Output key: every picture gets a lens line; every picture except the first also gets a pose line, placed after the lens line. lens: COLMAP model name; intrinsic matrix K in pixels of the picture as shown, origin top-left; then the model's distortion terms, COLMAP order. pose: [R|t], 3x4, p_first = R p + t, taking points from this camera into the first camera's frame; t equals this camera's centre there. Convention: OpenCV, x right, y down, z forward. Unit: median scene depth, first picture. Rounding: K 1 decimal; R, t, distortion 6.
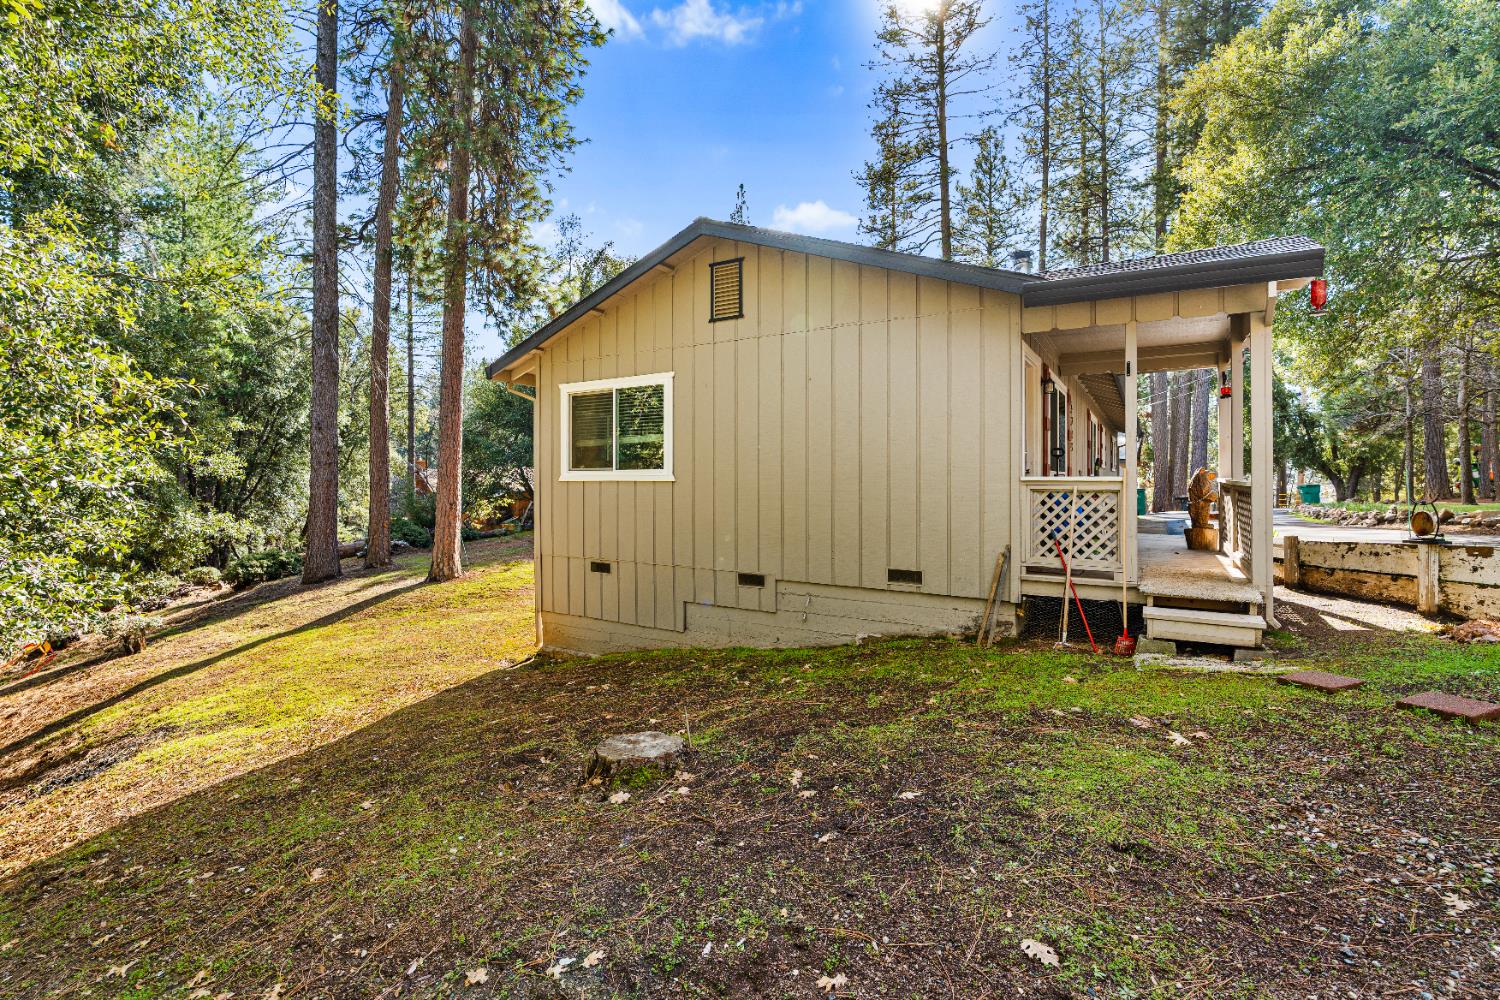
lens RADIAL K [[677.7, 0, 753.9], [0, 677.7, 481.1], [0, 0, 1]] dist [-0.010337, -0.000084]
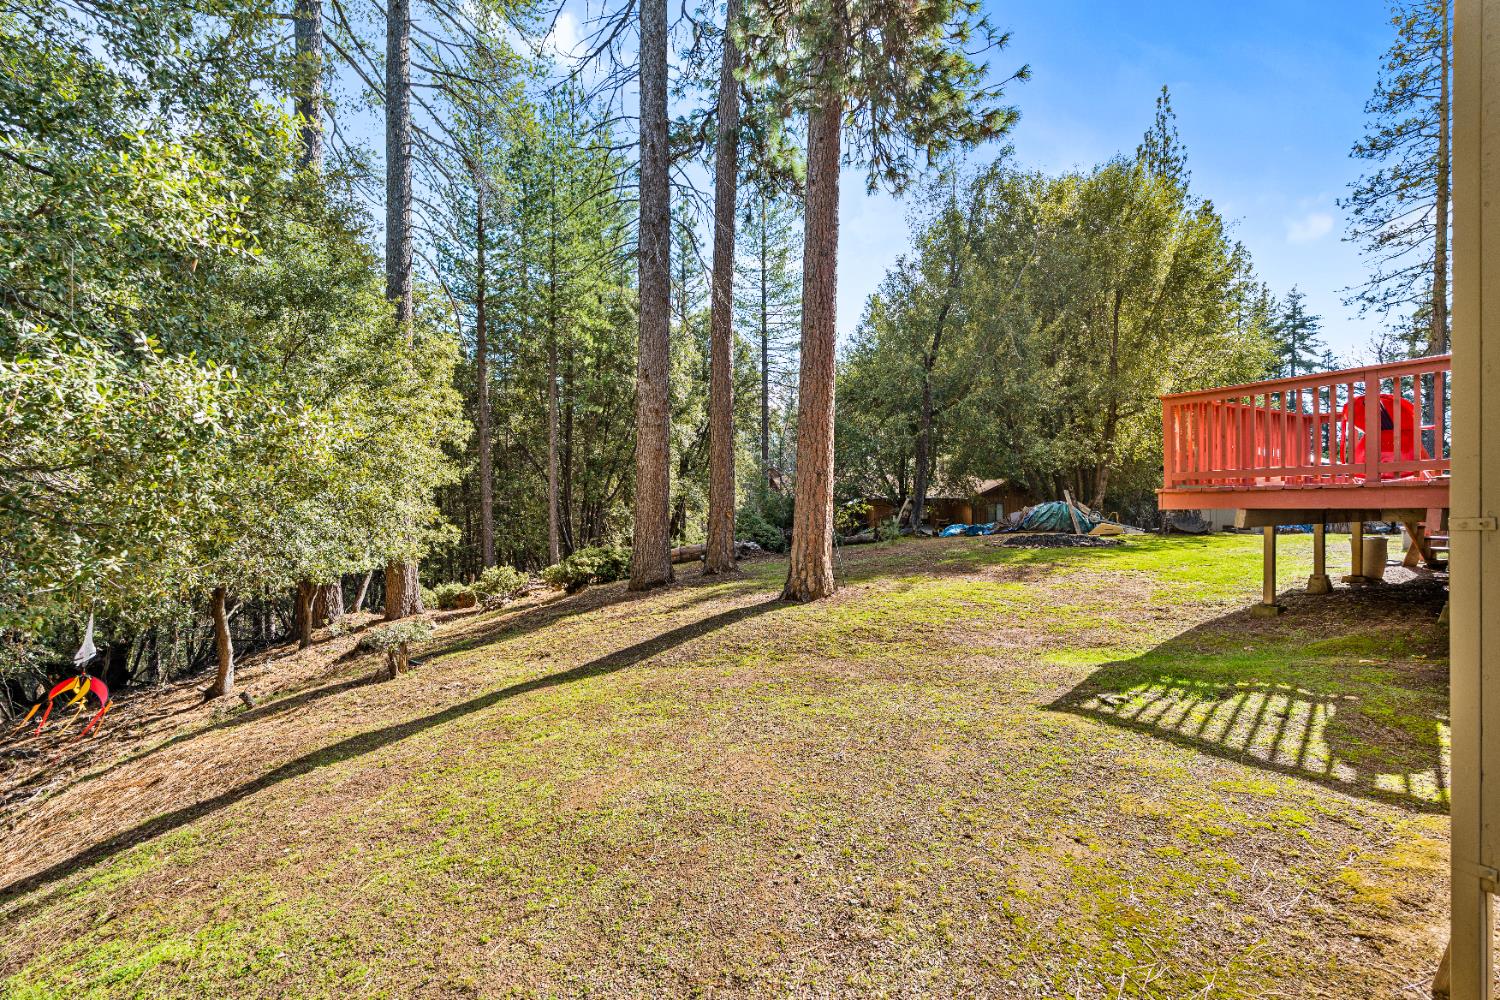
lens RADIAL K [[677.7, 0, 749.7], [0, 677.7, 504.0], [0, 0, 1]] dist [-0.010337, -0.000084]
pose [[0.880278, 0.003456, -0.474445, -0.194023], [-0.003323, 0.999994, 0.001119, 0.054373], [0.474446, 0.000591, 0.880285, 0.394889]]
